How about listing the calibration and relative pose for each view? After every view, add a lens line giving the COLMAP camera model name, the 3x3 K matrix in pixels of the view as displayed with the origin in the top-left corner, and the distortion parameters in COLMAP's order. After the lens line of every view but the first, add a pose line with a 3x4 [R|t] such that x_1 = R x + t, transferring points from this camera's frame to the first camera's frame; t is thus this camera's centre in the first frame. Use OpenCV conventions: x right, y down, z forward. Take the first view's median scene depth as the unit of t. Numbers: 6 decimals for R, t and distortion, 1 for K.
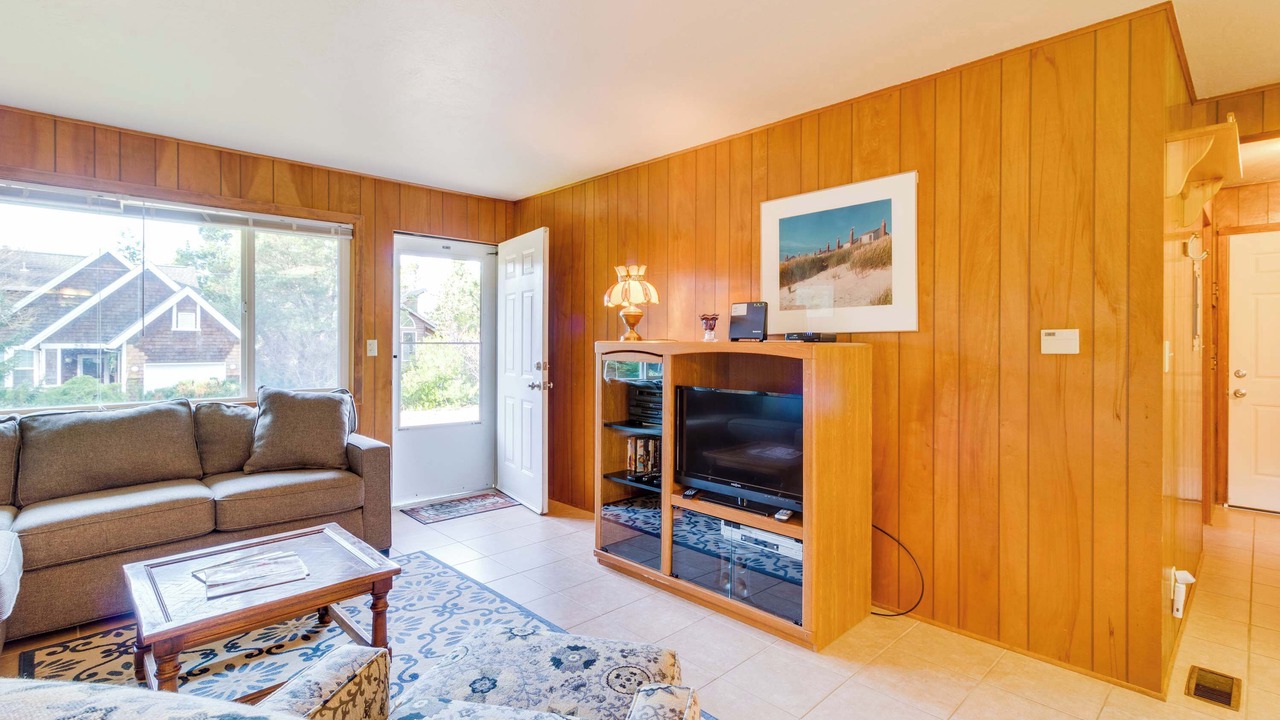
lens RADIAL K [[596.5, 0, 644.8], [0, 596.5, 343.4], [0, 0, 1]] dist [0.004094, 0.000269]
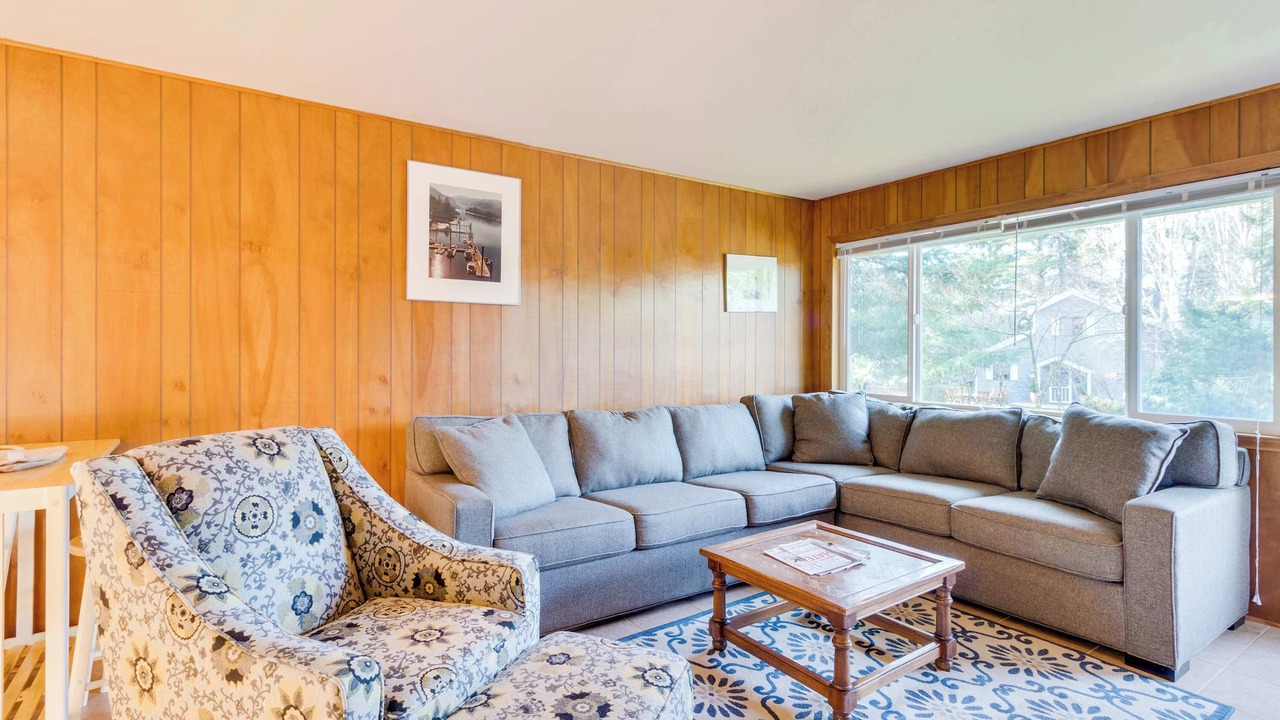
lens RADIAL K [[612.4, 0, 642.8], [0, 612.4, 348.8], [0, 0, 1]] dist [0.008533, -0.000204]
pose [[-0.178227, -0.002573, -0.983986, 0.338715], [-0.004061, 0.999990, -0.001879, -0.001761], [0.983981, 0.003662, -0.178236, 0.554601]]
